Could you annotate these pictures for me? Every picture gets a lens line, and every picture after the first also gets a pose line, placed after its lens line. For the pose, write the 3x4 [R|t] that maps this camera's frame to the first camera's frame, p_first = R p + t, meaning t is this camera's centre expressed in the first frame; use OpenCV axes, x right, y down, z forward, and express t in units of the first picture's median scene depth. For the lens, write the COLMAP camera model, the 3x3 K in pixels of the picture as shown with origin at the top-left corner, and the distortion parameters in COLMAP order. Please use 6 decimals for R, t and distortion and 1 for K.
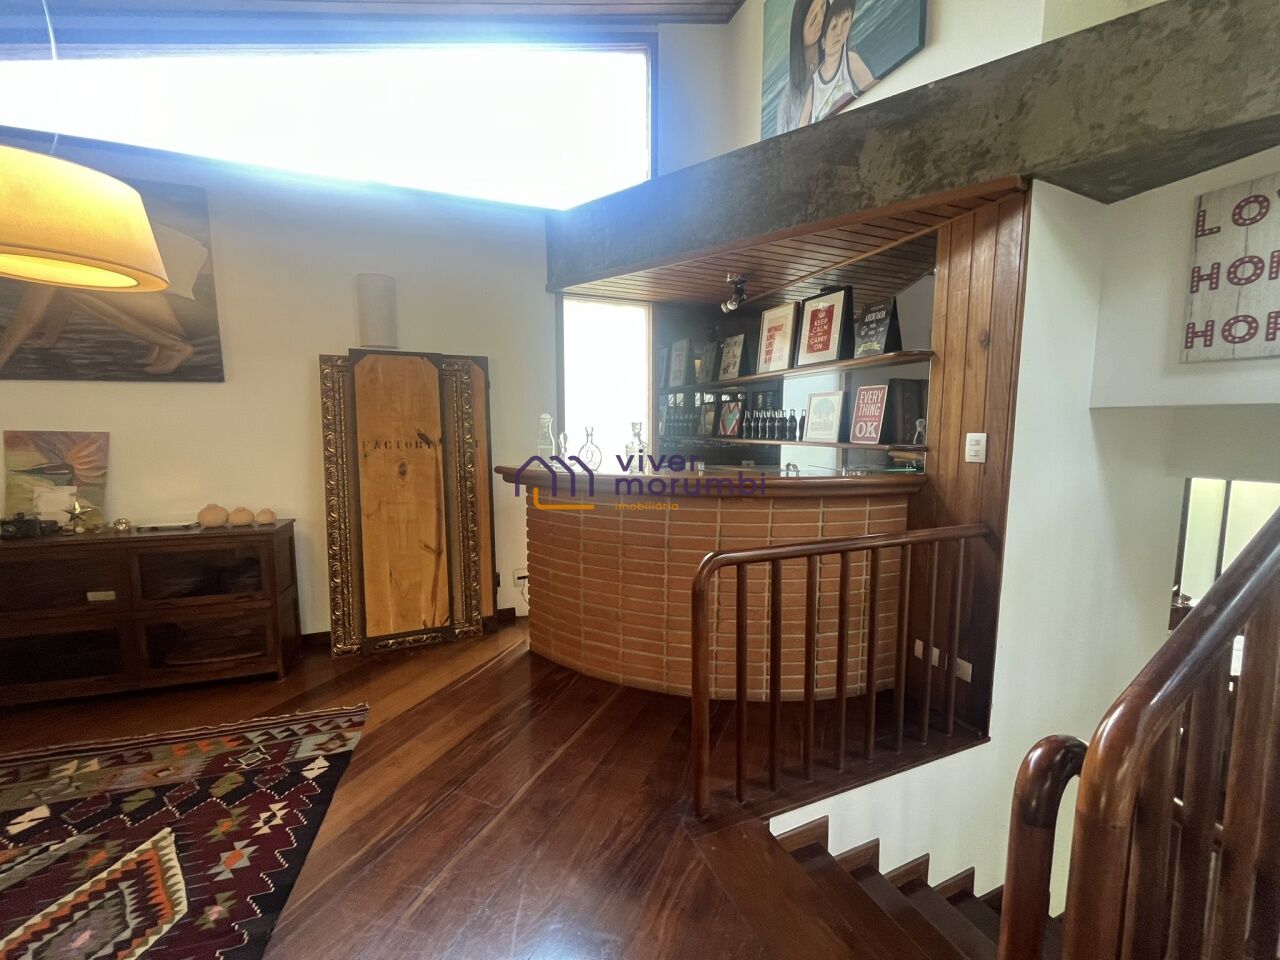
lens RADIAL K [[528.2, 0, 636.1], [0, 528.2, 477.5], [0, 0, 1]] dist [0.006765, -0.001768]
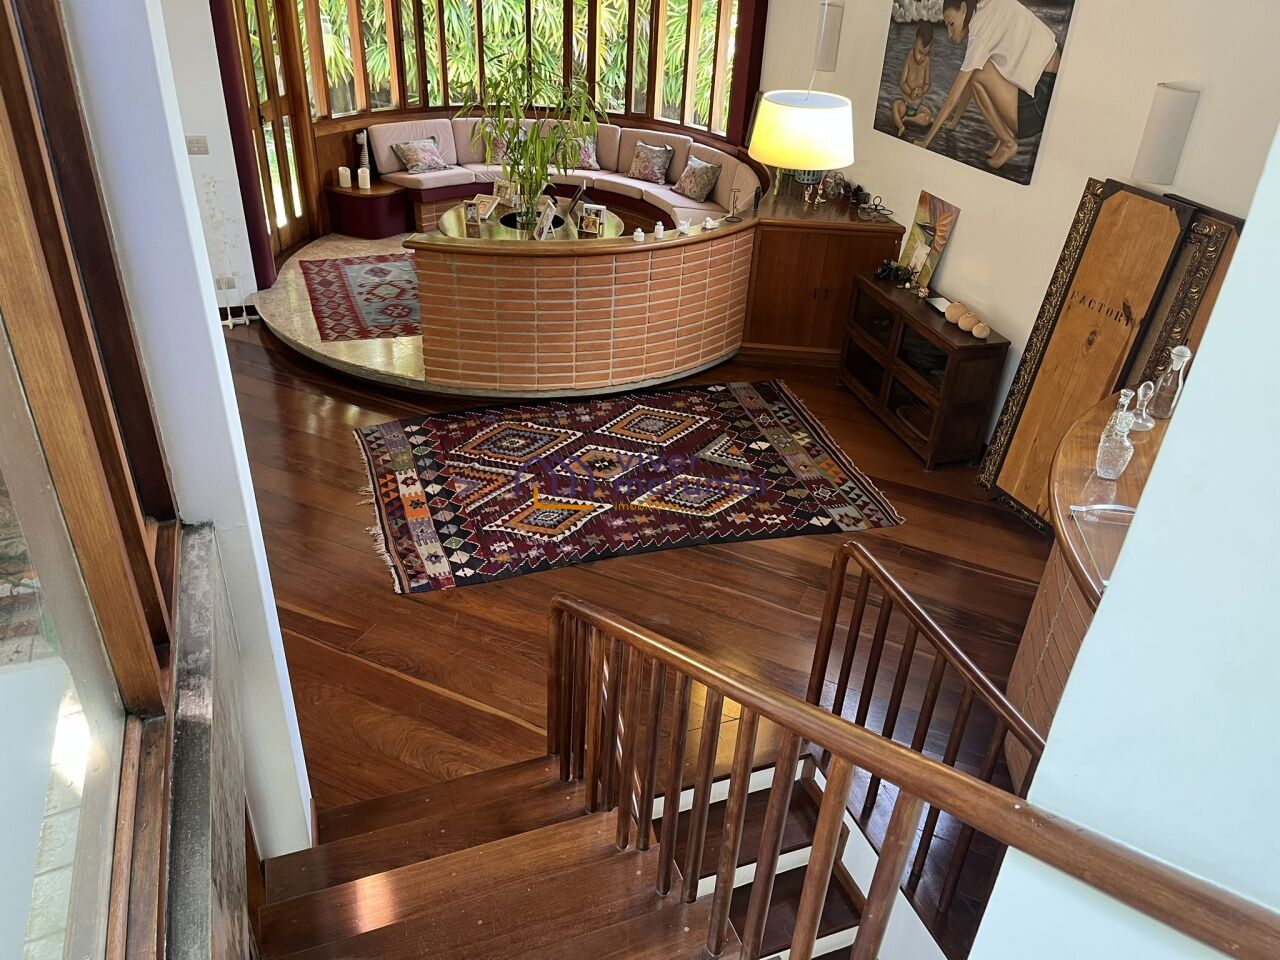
lens RADIAL K [[982.0, 0, 644.0], [0, 982.0, 489.5], [0, 0, 1]] dist [0.073611, -0.089032]
pose [[-0.015960, 0.522434, -0.852530, 1.222115], [-0.157358, 0.840702, 0.518131, -0.613347], [0.987413, 0.142422, 0.068791, 0.285132]]
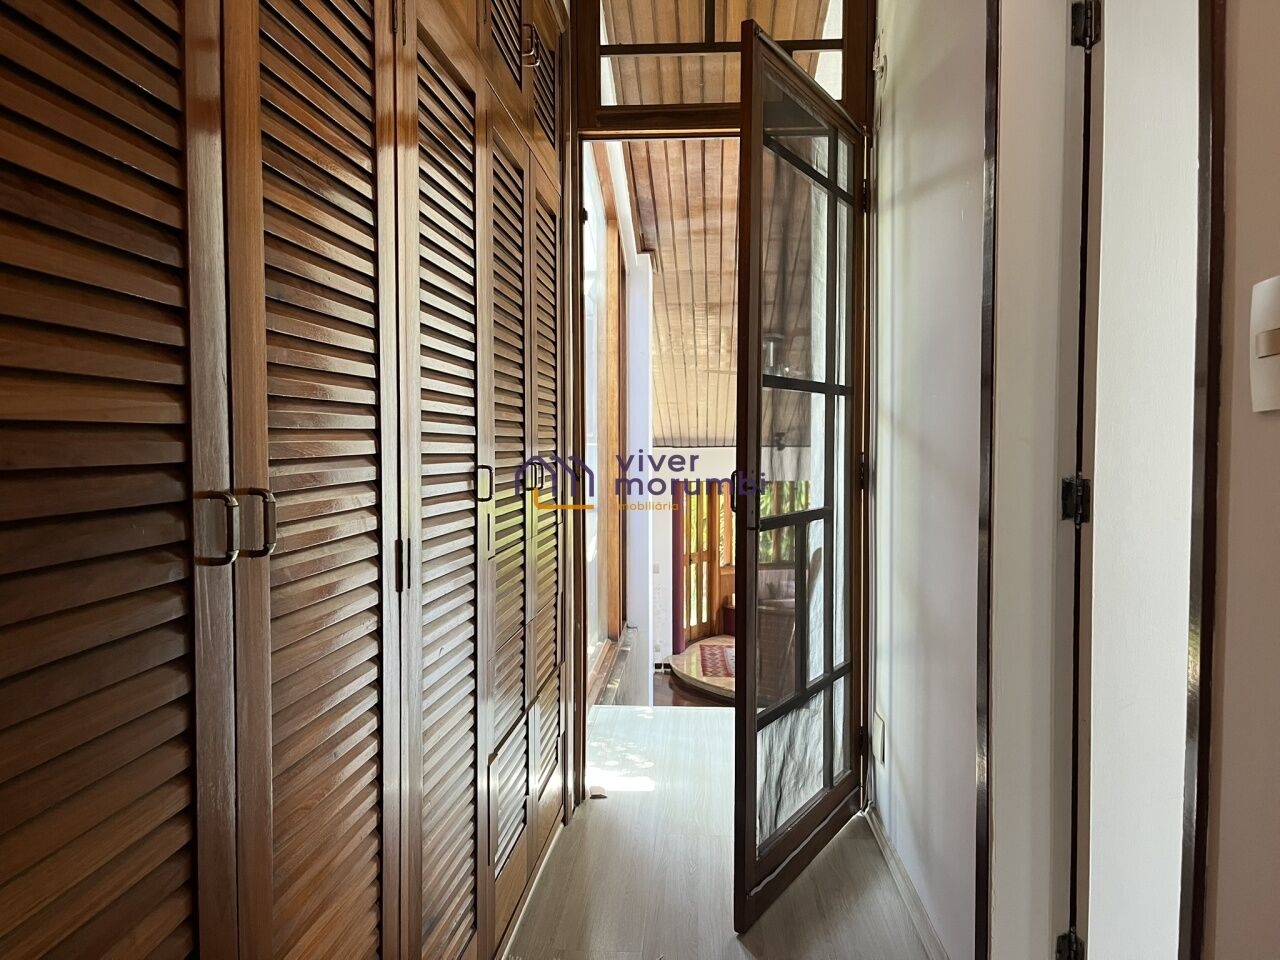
lens RADIAL K [[982.0, 0, 640.0], [0, 982.0, 482.1], [0, 0, 1]] dist [0.073611, -0.089032]
pose [[-0.413547, 0.031910, -0.909923, 2.703780], [-0.100422, 0.991690, 0.080418, -0.599456], [0.904928, 0.124633, -0.406906, 0.925946]]
